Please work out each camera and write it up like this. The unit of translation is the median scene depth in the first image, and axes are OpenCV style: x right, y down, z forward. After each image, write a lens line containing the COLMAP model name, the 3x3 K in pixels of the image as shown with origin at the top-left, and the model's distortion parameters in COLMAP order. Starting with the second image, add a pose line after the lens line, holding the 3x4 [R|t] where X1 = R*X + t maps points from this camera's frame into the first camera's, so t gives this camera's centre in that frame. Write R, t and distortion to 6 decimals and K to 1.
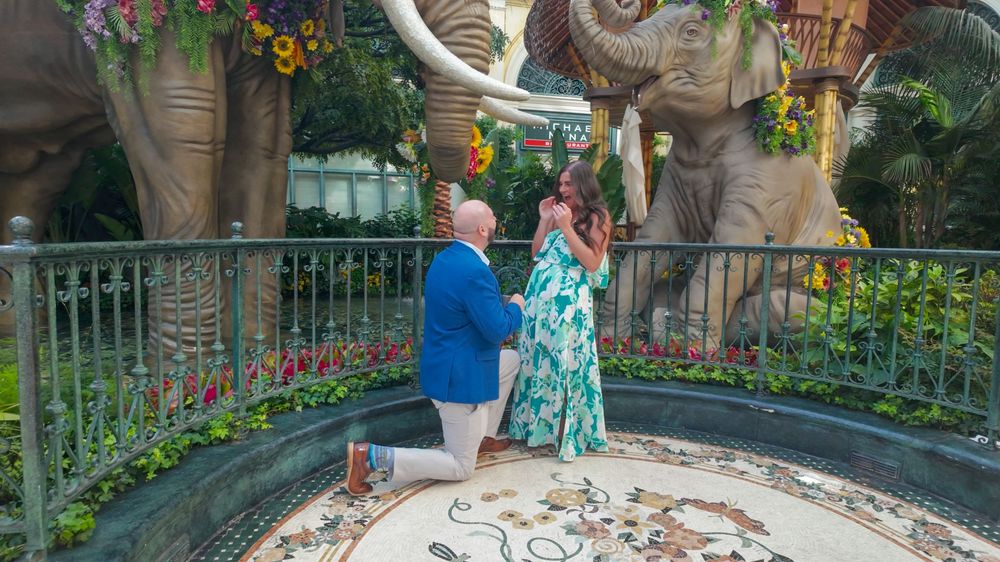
lens RADIAL K [[578.8, 0, 498.9], [0, 578.8, 281.3], [0, 0, 1]] dist [0.020514, -0.020233]
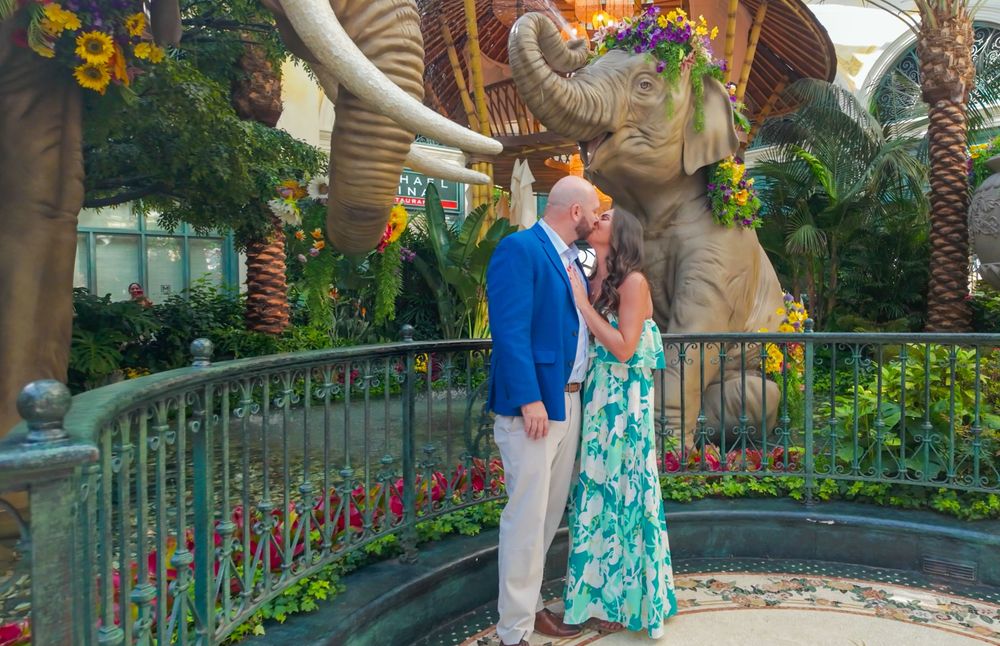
lens RADIAL K [[700.3, 0, 571.6], [0, 700.3, 325.4], [0, 0, 1]] dist [0.039493, -0.046454]
pose [[0.924750, -0.035954, 0.378873, -0.204290], [0.057257, 0.997340, -0.045107, -0.033953], [-0.376243, 0.063406, 0.924349, 0.106225]]
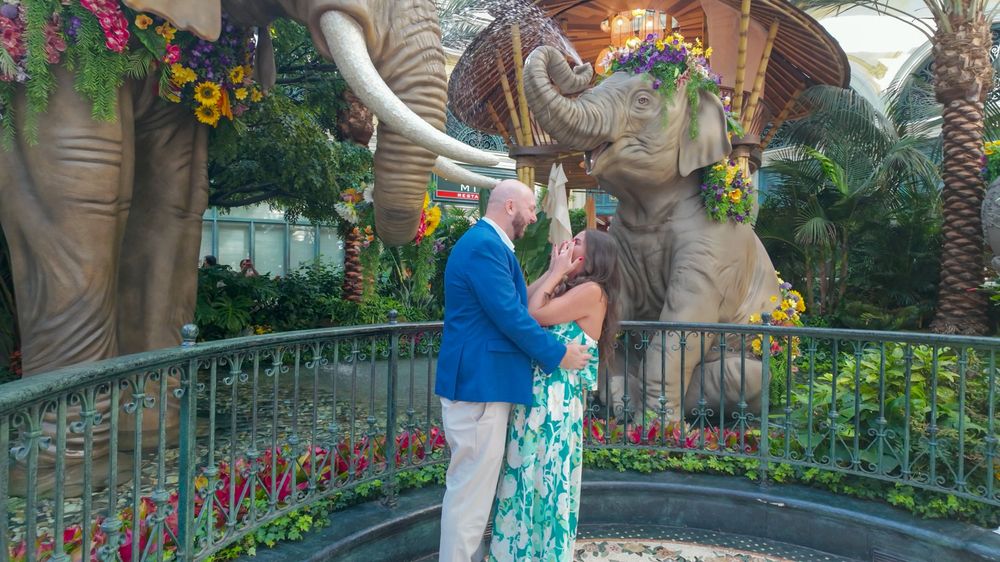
lens RADIAL K [[578.8, 0, 498.3], [0, 578.8, 282.0], [0, 0, 1]] dist [0.020514, -0.020233]
pose [[0.984965, -0.004547, 0.172694, -0.099676], [0.018167, 0.996837, -0.077367, -0.050152], [-0.171796, 0.079341, 0.981932, 0.095985]]
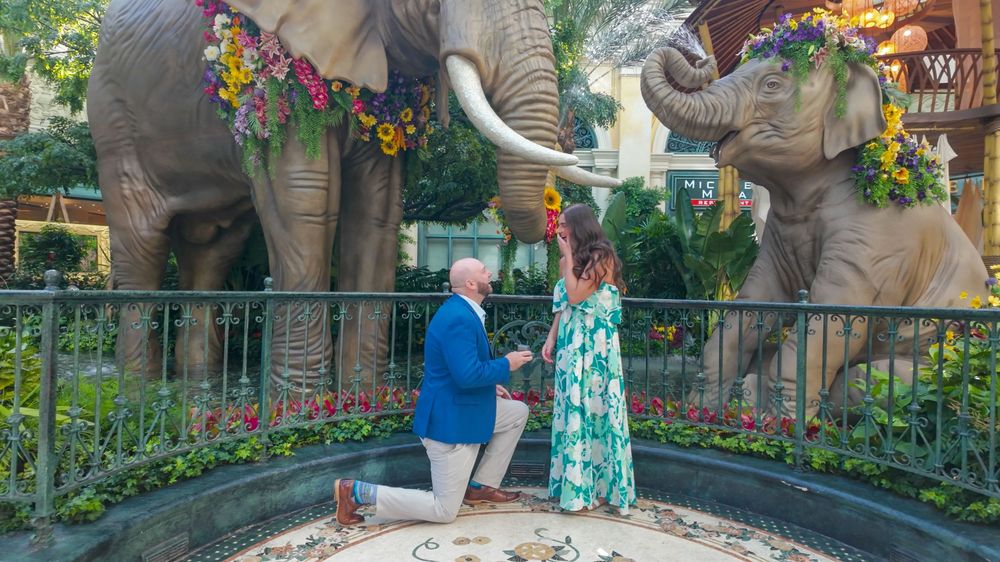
lens RADIAL K [[578.8, 0, 500.9], [0, 578.8, 280.5], [0, 0, 1]] dist [0.020514, -0.020233]
pose [[0.957185, -0.001583, -0.289472, 0.202924], [-0.030086, 0.994025, -0.104921, 0.009039], [0.287909, 0.109138, 0.951419, -0.011329]]
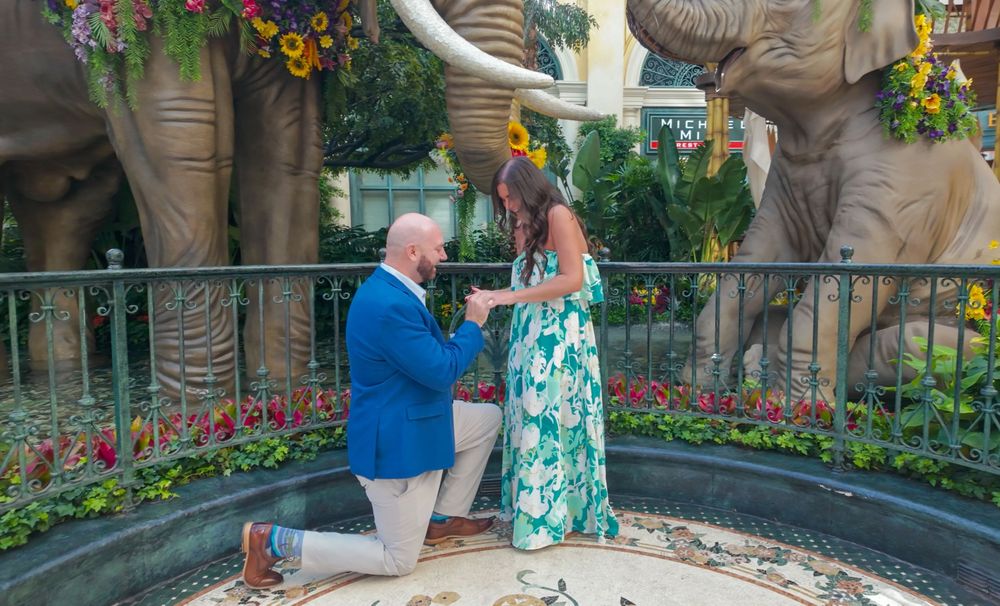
lens RADIAL K [[653.9, 0, 537.2], [0, 653.9, 302.4], [0, 0, 1]] dist [0.023327, -0.027494]
pose [[0.986318, -0.009783, -0.164561, 0.162442], [0.008562, 0.999930, -0.008127, -0.007569], [0.164629, 0.006607, 0.986333, 0.098025]]
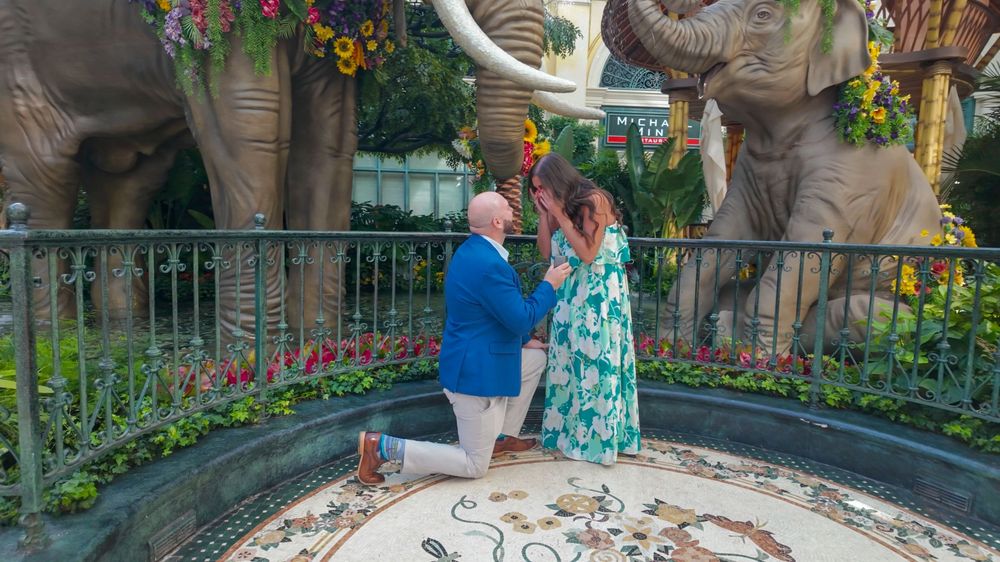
lens RADIAL K [[578.8, 0, 499.9], [0, 578.8, 281.6], [0, 0, 1]] dist [0.020514, -0.020233]
pose [[0.988410, 0.020176, -0.150461, 0.072577], [-0.019965, 0.999796, 0.002908, 0.004078], [0.150489, 0.000130, 0.988612, 0.021062]]
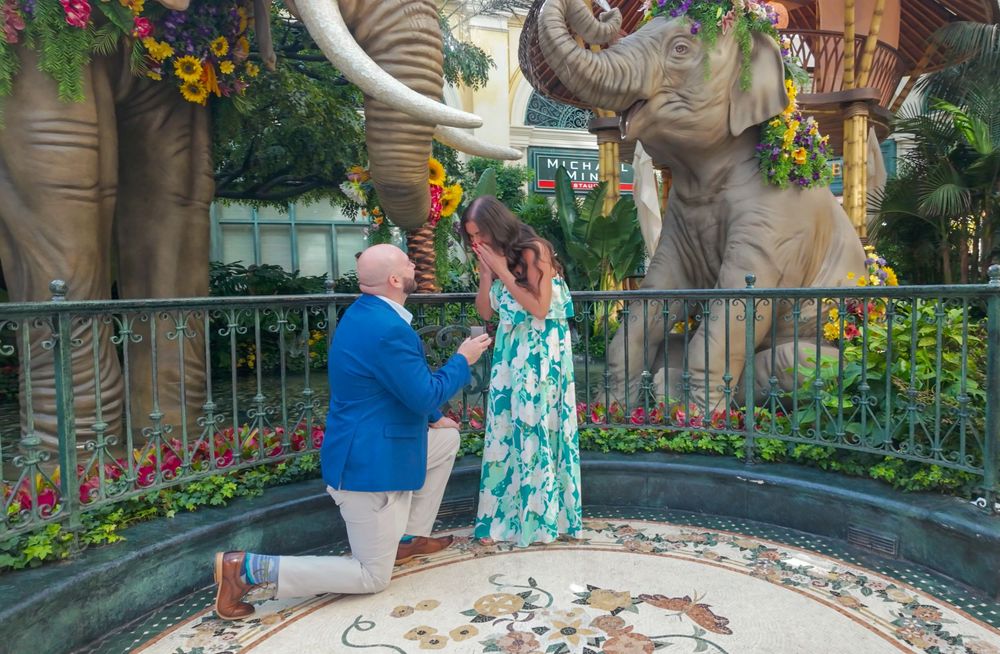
lens RADIAL K [[670.1, 0, 577.9], [0, 670.1, 328.3], [0, 0, 1]] dist [0.036507, -0.034304]
pose [[0.996499, -0.038900, 0.074004, 0.098834], [0.040855, 0.998850, -0.025084, 0.008130], [-0.072943, 0.028019, 0.996942, 0.021804]]
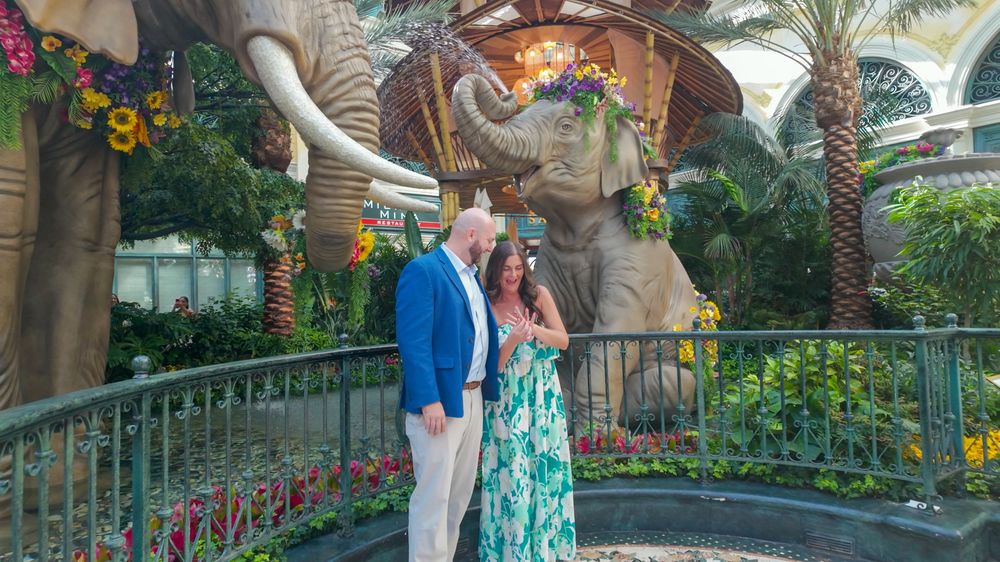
lens RADIAL K [[578.8, 0, 498.5], [0, 578.8, 281.6], [0, 0, 1]] dist [0.020514, -0.020233]
pose [[0.950505, -0.035509, 0.308674, -0.135271], [0.074721, 0.990417, -0.116155, -0.042261], [-0.301591, 0.133470, 0.944049, 0.093287]]
